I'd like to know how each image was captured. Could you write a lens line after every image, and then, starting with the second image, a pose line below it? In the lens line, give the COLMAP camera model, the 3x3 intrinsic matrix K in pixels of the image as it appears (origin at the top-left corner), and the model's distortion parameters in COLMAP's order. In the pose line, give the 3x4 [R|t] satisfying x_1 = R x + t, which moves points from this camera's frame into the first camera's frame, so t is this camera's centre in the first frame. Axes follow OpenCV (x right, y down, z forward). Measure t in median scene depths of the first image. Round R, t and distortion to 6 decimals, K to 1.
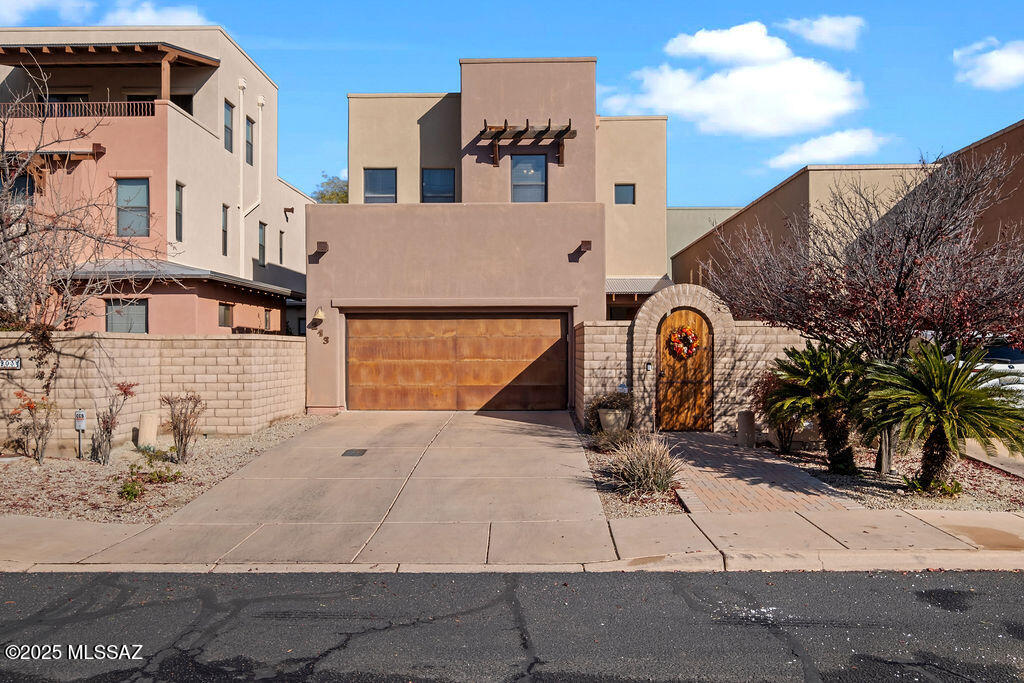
lens RADIAL K [[851.5, 0, 513.5], [0, 851.5, 341.7], [0, 0, 1]] dist [-0.051947, 0.000089]
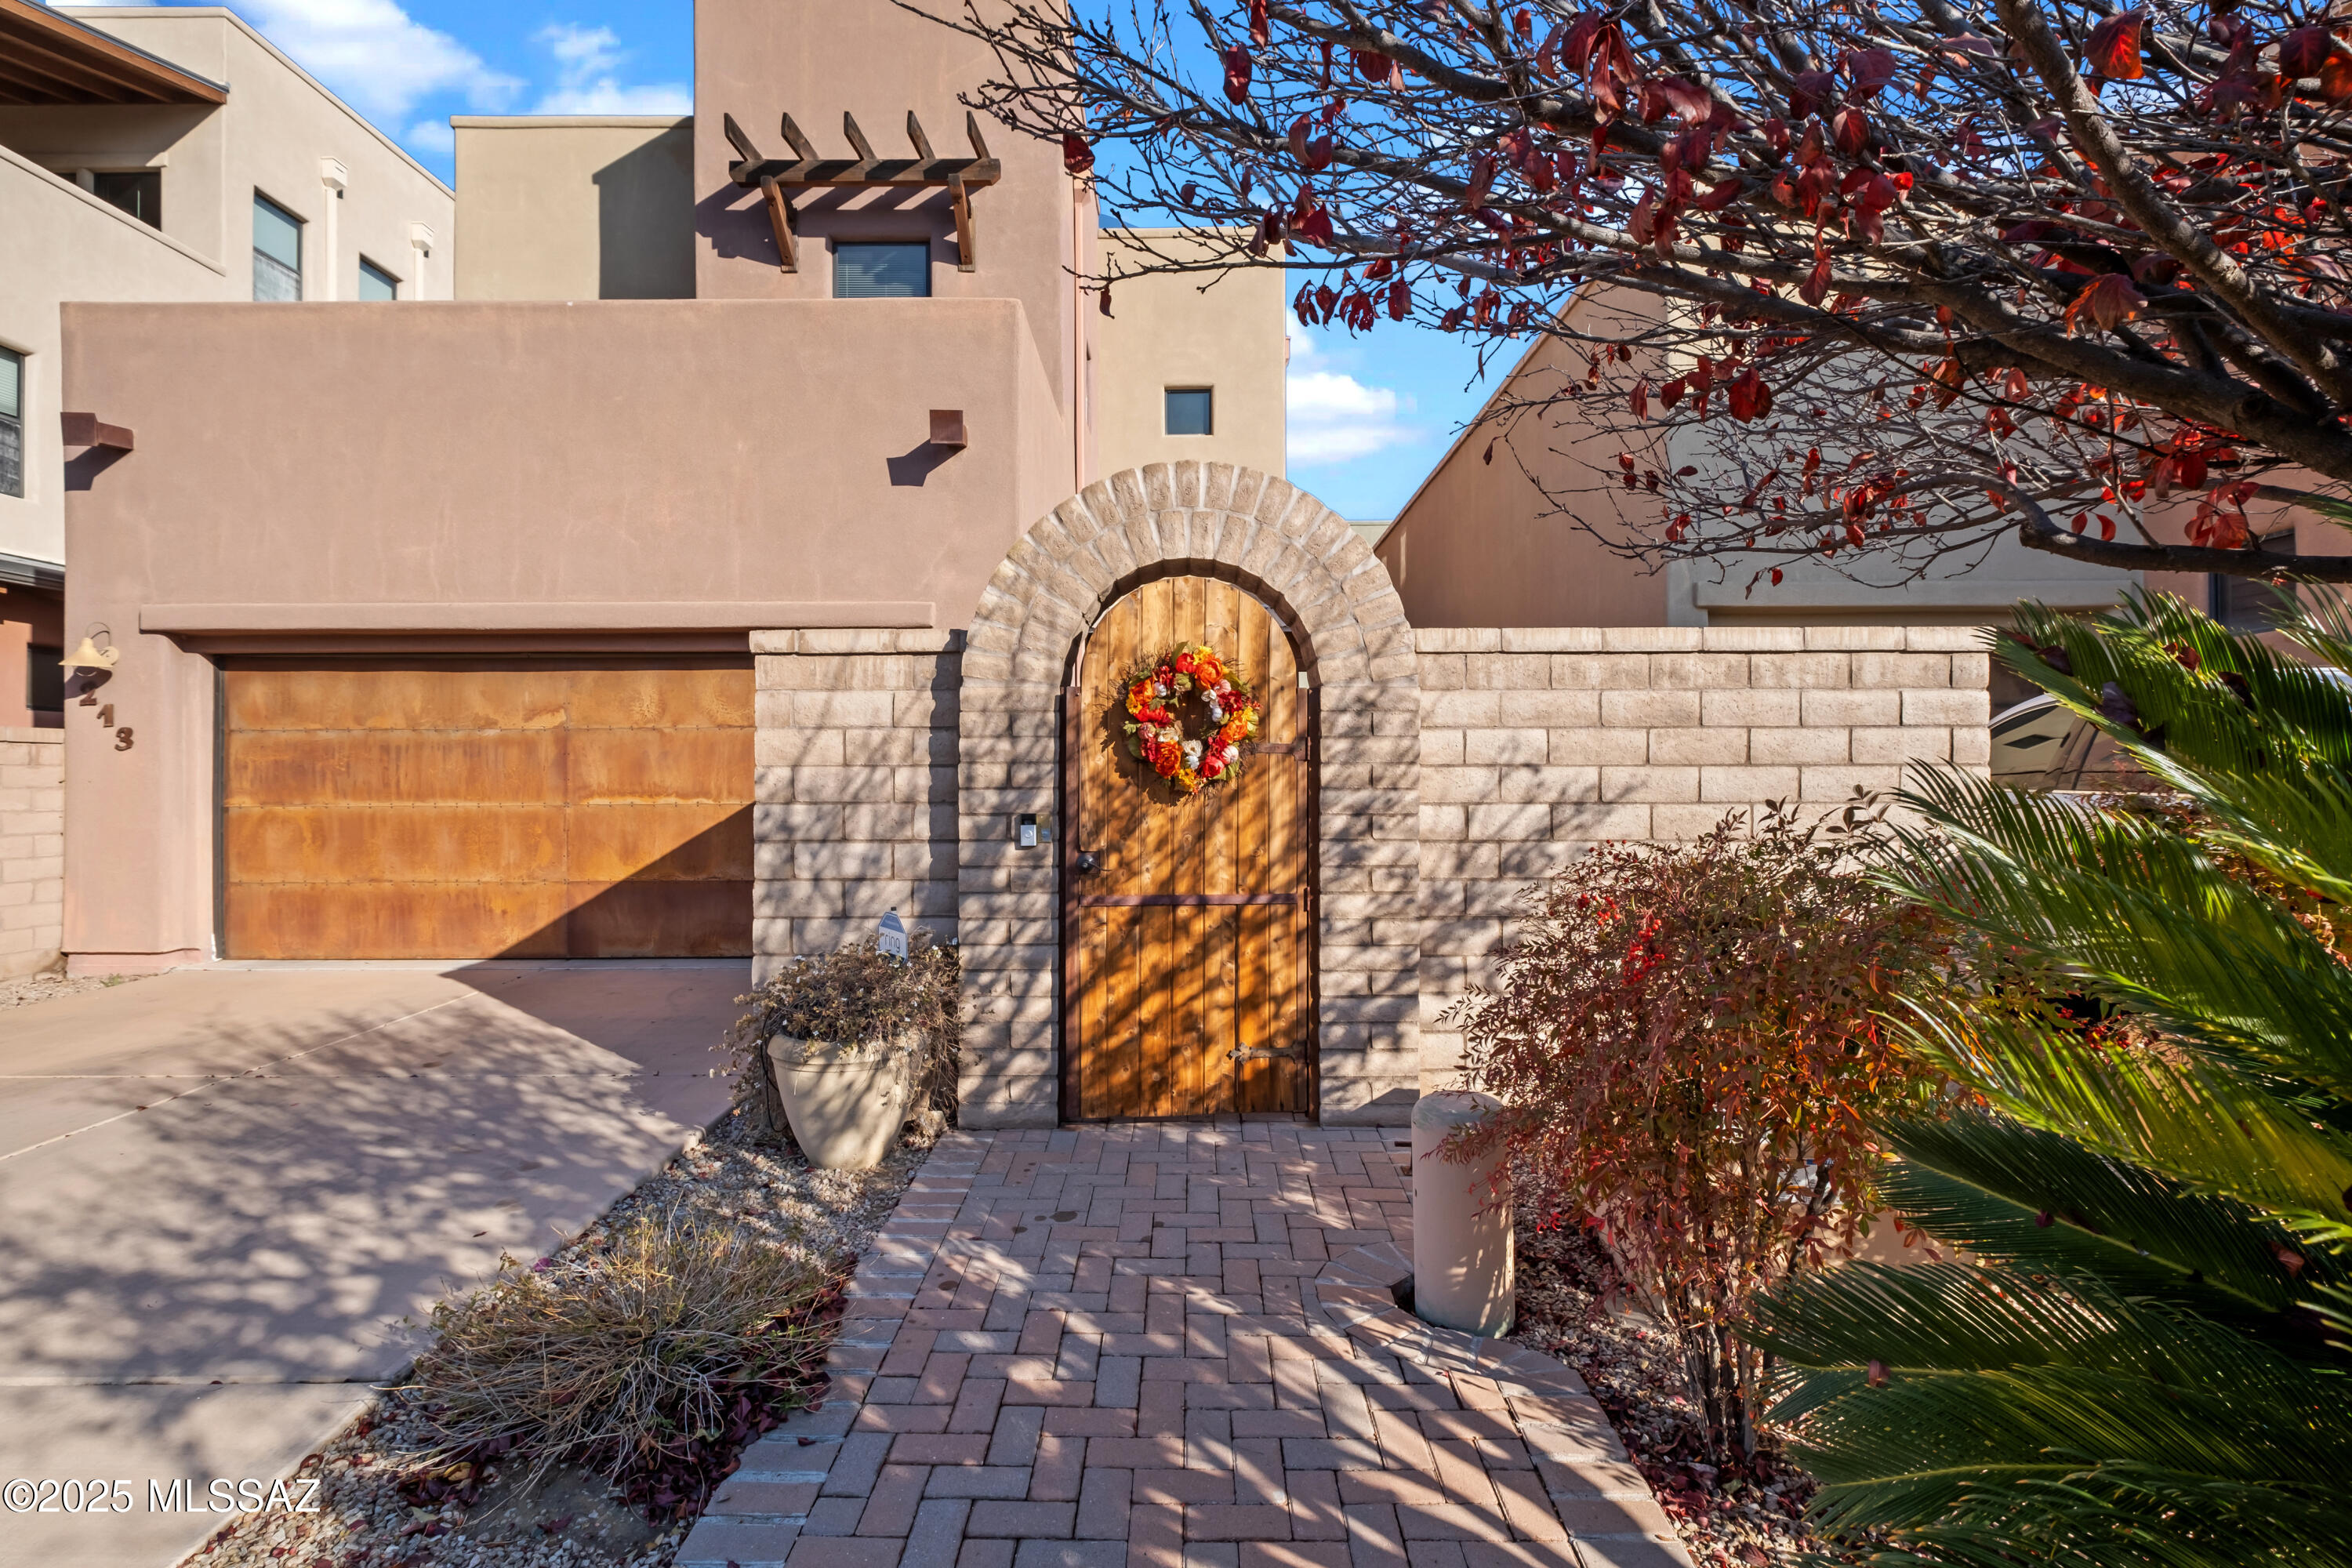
lens RADIAL K [[1154.0, 0, 1179.5], [0, 1154.0, 768.6], [0, 0, 1]] dist [0.002728, -0.000982]
pose [[0.999929, -0.000843, 0.011905, 0.158110], [0.000946, 0.999962, -0.008644, 0.013225], [-0.011897, 0.008655, 0.999892, 0.563297]]
